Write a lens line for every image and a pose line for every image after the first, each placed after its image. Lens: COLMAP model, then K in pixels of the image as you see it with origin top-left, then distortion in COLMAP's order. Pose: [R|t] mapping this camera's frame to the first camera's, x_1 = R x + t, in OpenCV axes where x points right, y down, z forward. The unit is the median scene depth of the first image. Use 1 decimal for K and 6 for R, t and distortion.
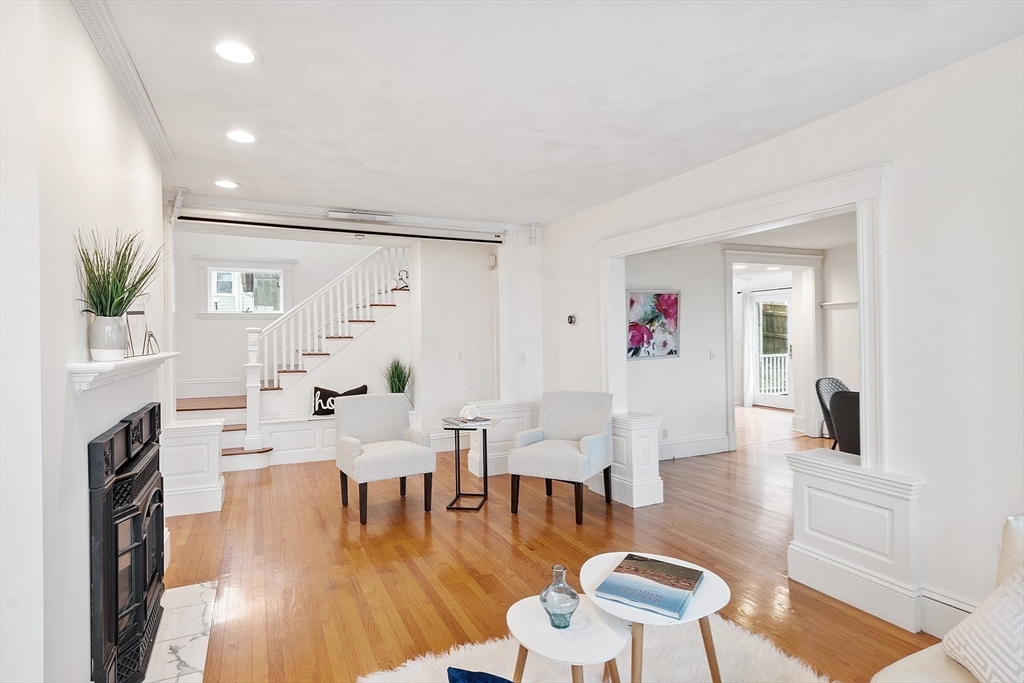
lens RADIAL K [[547.3, 0, 501.8], [0, 547.3, 340.4], [0, 0, 1]] dist [0.001064, -0.000588]
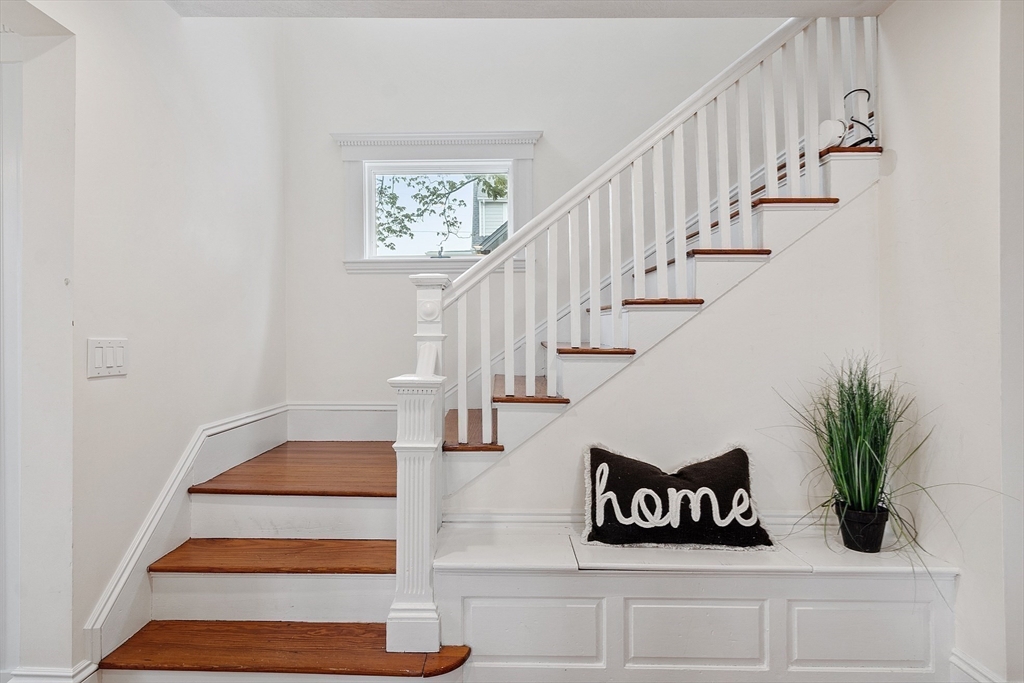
lens RADIAL K [[555.6, 0, 498.9], [0, 555.6, 335.6], [0, 0, 1]] dist [0.002061, 0.000069]
pose [[0.906912, 0.001515, -0.421317, -0.251214], [-0.004984, 0.999962, -0.007131, 0.018857], [0.421291, 0.008567, 0.906885, 0.668941]]
